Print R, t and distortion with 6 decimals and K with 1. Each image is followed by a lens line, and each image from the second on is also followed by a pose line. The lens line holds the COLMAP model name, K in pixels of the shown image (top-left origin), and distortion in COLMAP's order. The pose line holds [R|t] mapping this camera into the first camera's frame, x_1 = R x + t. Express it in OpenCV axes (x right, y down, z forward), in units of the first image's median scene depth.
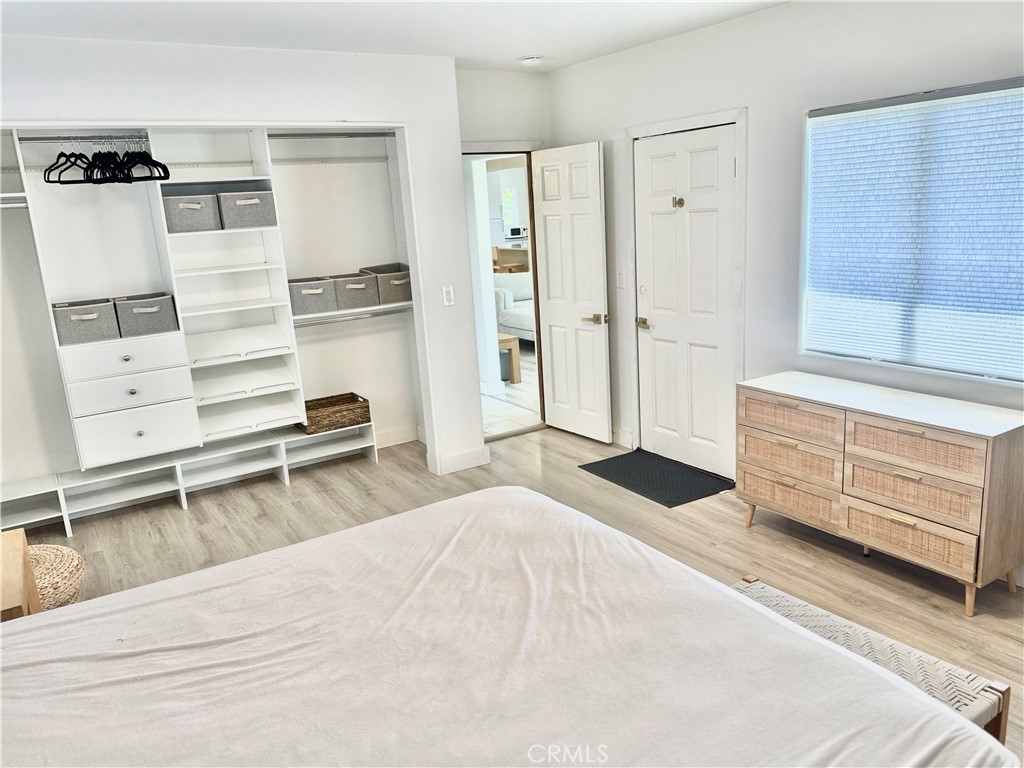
lens RADIAL K [[769.2, 0, 509.4], [0, 769.2, 385.4], [0, 0, 1]] dist [0.000912, -0.000892]
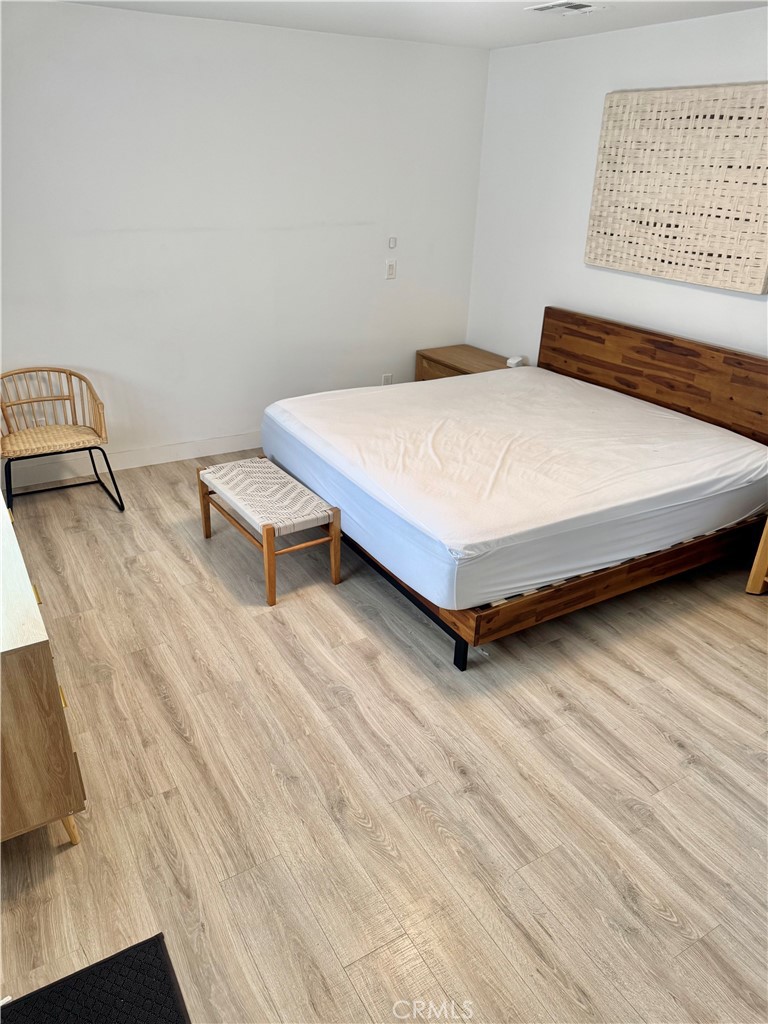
lens RADIAL K [[725.1, 0, 386.3], [0, 725.1, 518.9], [0, 0, 1]] dist [0.037124, -0.054279]
pose [[-0.999042, 0.029128, 0.032675, 0.044465], [0.043274, 0.769631, 0.637021, -0.339383], [-0.006593, 0.637824, -0.770154, 1.215917]]
